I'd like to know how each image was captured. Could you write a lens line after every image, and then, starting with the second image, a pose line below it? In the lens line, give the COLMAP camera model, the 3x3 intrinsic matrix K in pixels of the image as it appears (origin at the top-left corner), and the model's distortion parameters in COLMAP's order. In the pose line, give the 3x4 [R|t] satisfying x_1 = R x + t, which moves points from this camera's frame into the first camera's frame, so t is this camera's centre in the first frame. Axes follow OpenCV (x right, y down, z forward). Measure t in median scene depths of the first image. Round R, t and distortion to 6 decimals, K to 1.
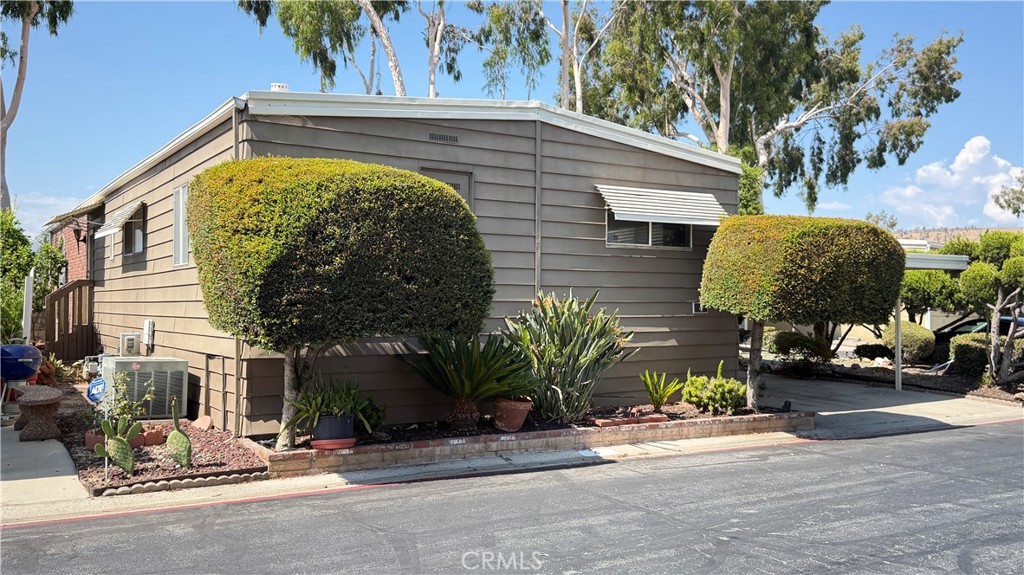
lens RADIAL K [[858.0, 0, 512.0], [0, 858.0, 287.5], [0, 0, 1]] dist [-0.002193, -0.009685]
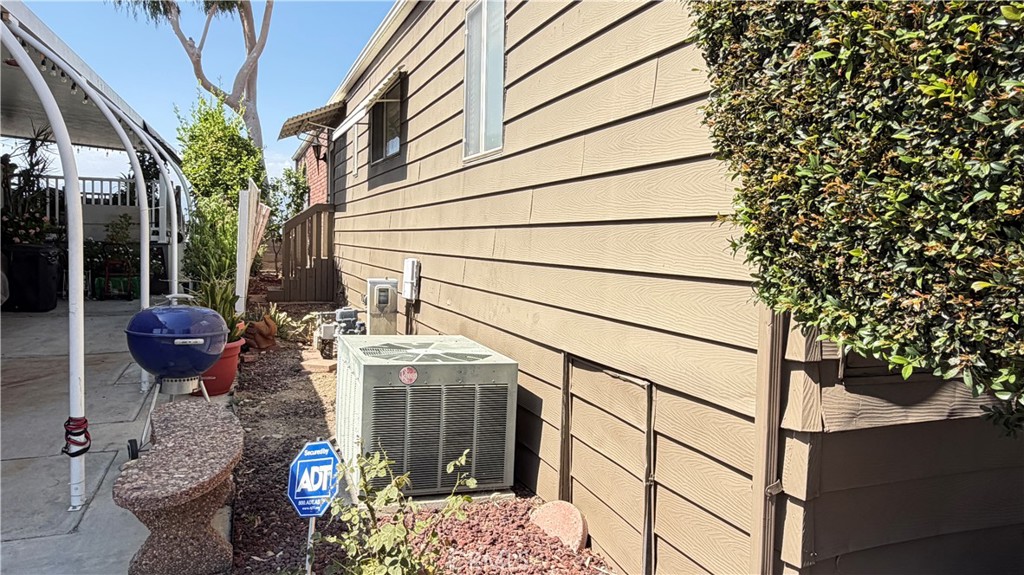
lens RADIAL K [[703.0, 0, 512.0], [0, 703.0, 287.5], [0, 0, 1]] dist [0.005938, 0.000550]
pose [[0.976248, 0.035836, -0.213670, -0.228457], [-0.017529, 0.996057, 0.086966, 0.012005], [0.215944, -0.081155, 0.973027, 0.489132]]
